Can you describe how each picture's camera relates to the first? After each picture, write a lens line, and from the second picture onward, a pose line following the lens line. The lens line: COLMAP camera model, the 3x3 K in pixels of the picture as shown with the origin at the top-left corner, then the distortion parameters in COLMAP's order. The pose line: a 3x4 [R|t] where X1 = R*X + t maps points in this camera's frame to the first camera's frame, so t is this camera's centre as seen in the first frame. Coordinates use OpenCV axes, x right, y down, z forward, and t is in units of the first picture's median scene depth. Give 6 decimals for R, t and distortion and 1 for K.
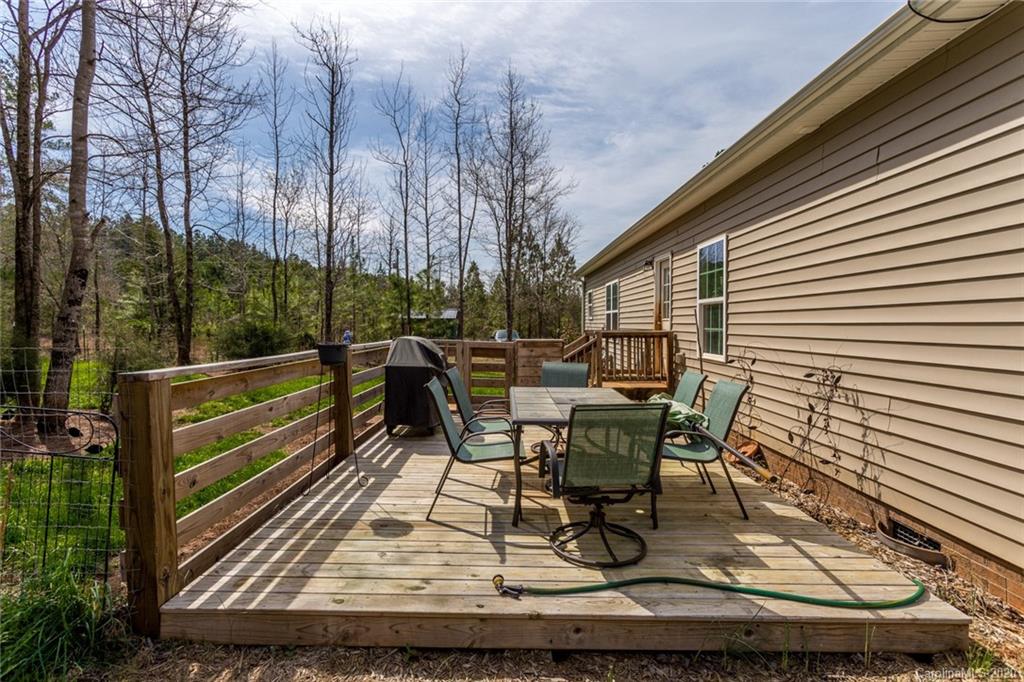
lens RADIAL K [[481.0, 0, 505.8], [0, 481.0, 336.5], [0, 0, 1]] dist [0.001654, 0.002025]
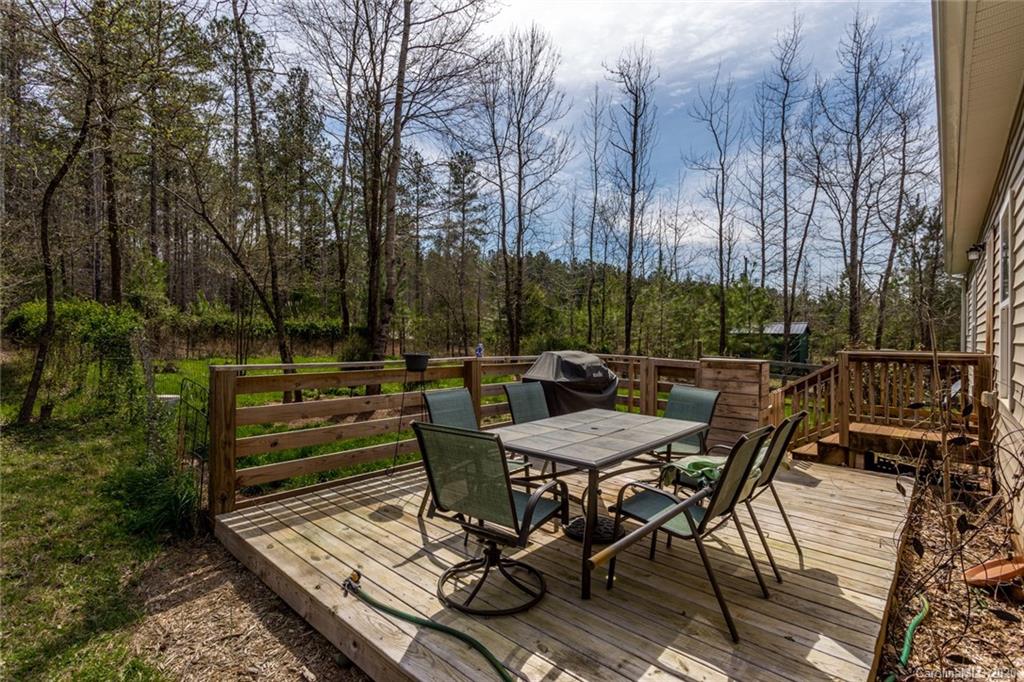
lens RADIAL K [[481.0, 0, 508.5], [0, 481.0, 338.9], [0, 0, 1]] dist [0.001654, 0.002025]
pose [[0.749948, 0.011802, -0.661391, 0.726456], [-0.028530, 0.999488, -0.014516, -0.014060], [0.660881, 0.029756, 0.749901, 0.305616]]
